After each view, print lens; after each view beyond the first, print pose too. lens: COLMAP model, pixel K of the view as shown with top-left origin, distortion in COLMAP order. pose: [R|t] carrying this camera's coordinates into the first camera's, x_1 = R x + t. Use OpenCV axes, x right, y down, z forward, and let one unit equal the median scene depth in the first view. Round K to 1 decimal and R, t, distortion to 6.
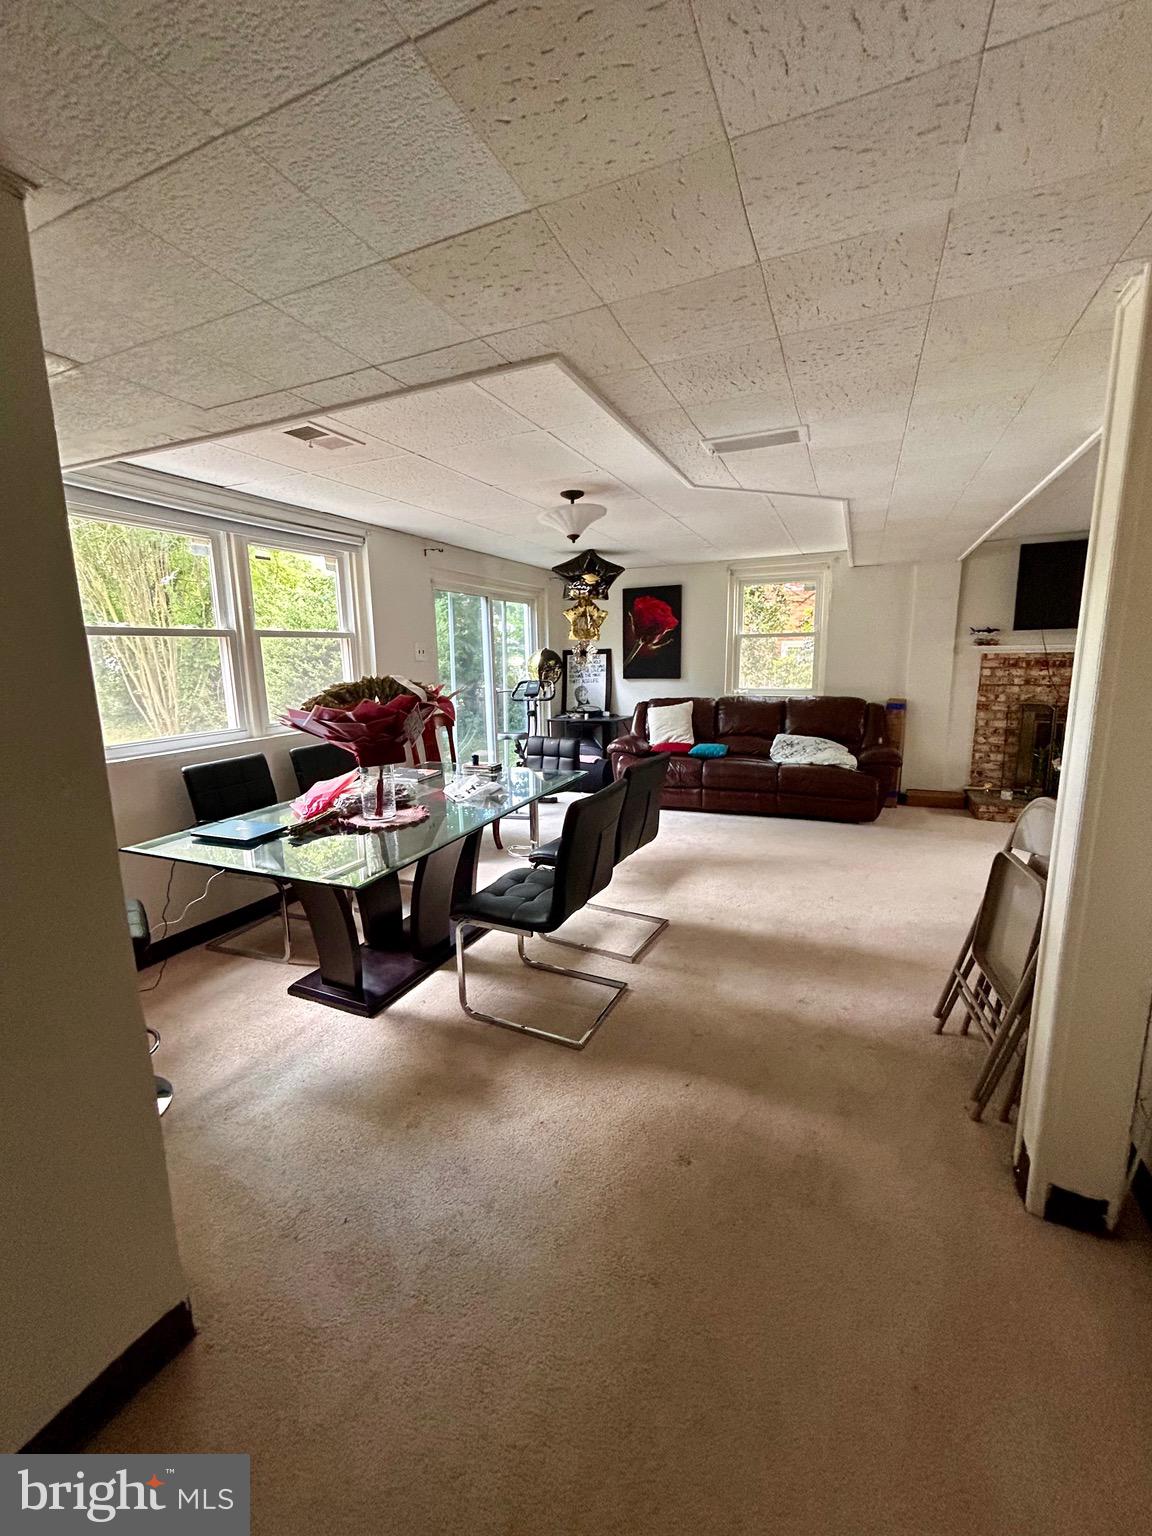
lens RADIAL K [[615.3, 0, 574.1], [0, 615.3, 767.0], [0, 0, 1]] dist [-0.003229, 0.000155]
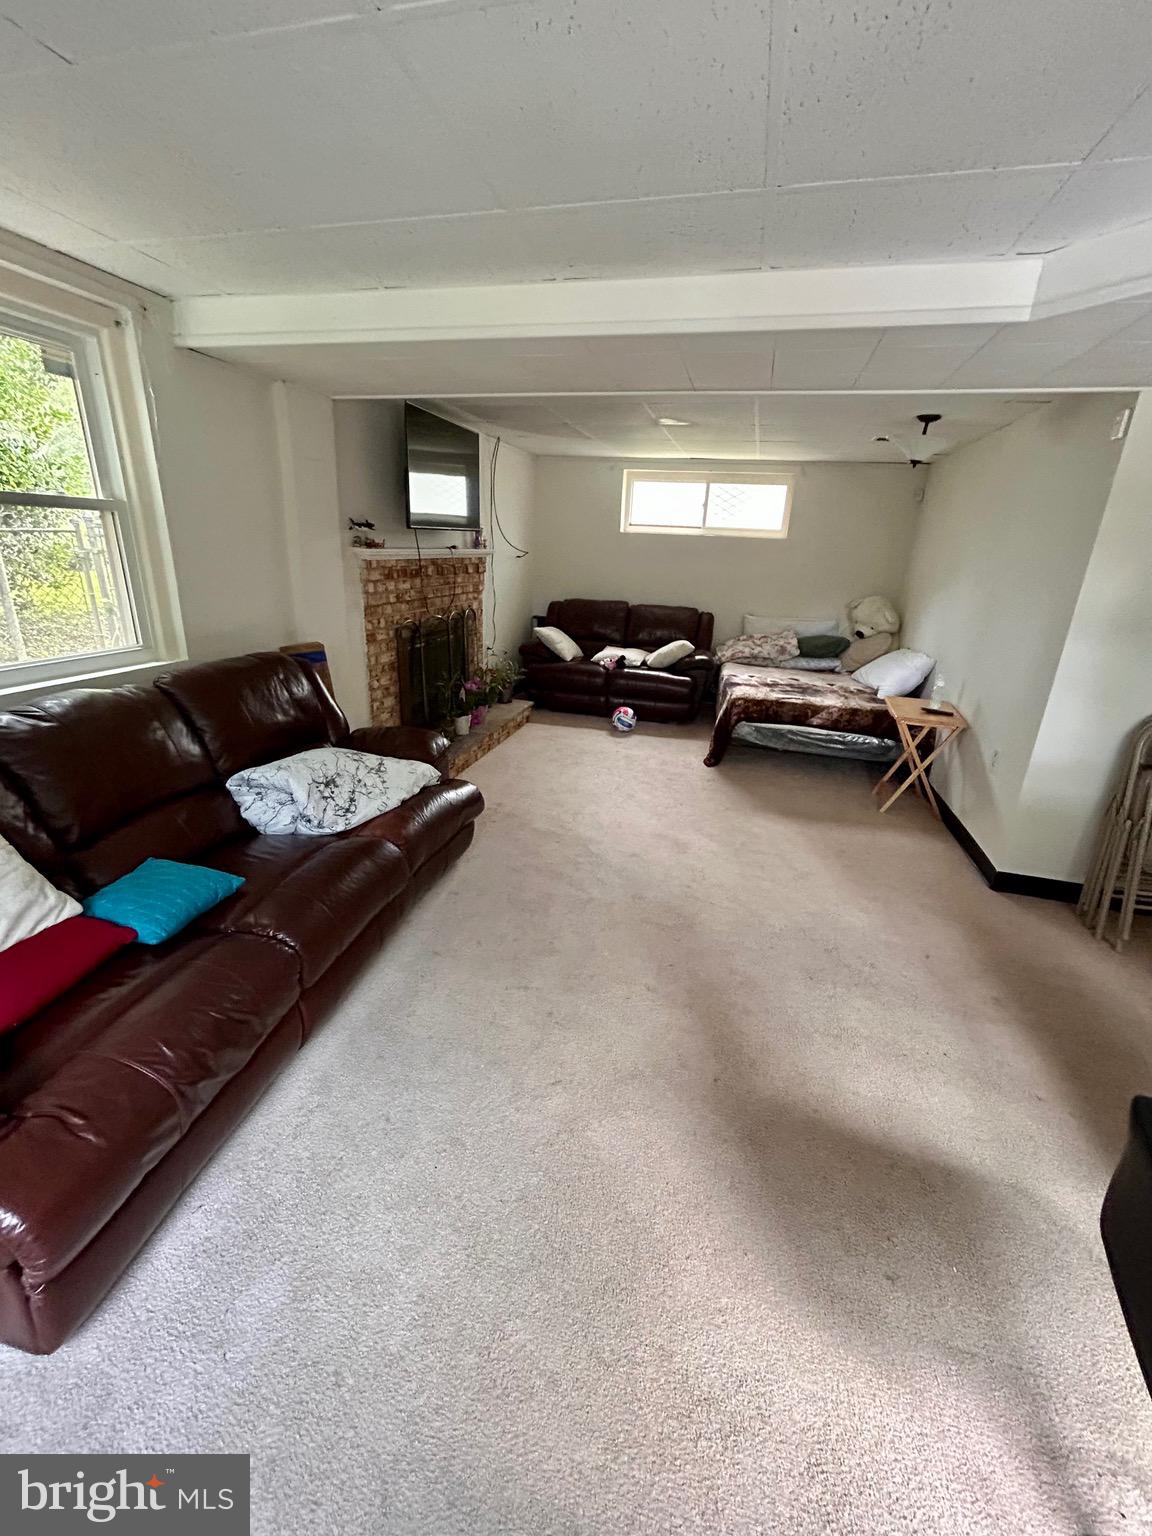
lens RADIAL K [[619.9, 0, 573.9], [0, 619.9, 762.8], [0, 0, 1]] dist [-0.003061, 0.000651]
pose [[-0.149870, -0.312617, 0.937982, -0.084182], [0.146387, 0.931224, 0.333754, -0.174607], [-0.977809, 0.187329, -0.093800, 0.903009]]
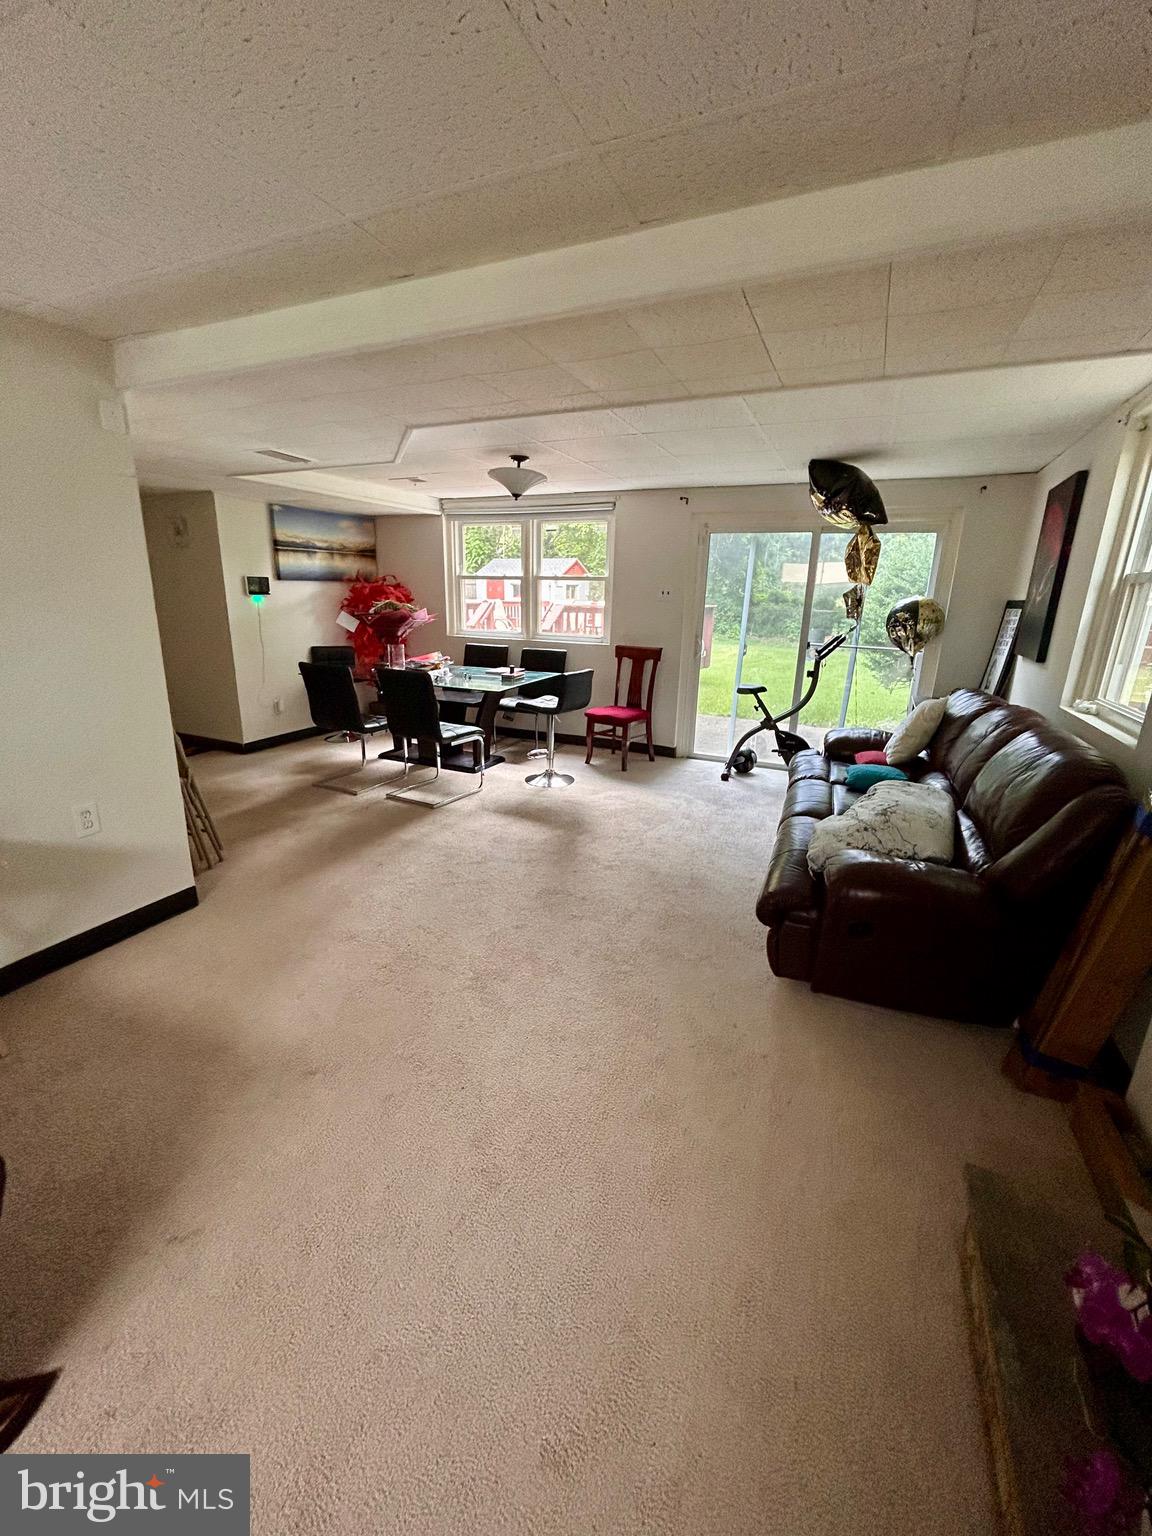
lens RADIAL K [[619.9, 0, 573.9], [0, 619.9, 762.8], [0, 0, 1]] dist [-0.003061, 0.000651]
pose [[-0.004328, 0.280334, -0.959893, 0.863620], [-0.212483, 0.937724, 0.274817, -0.157583], [0.977155, 0.205151, 0.055507, 0.760670]]
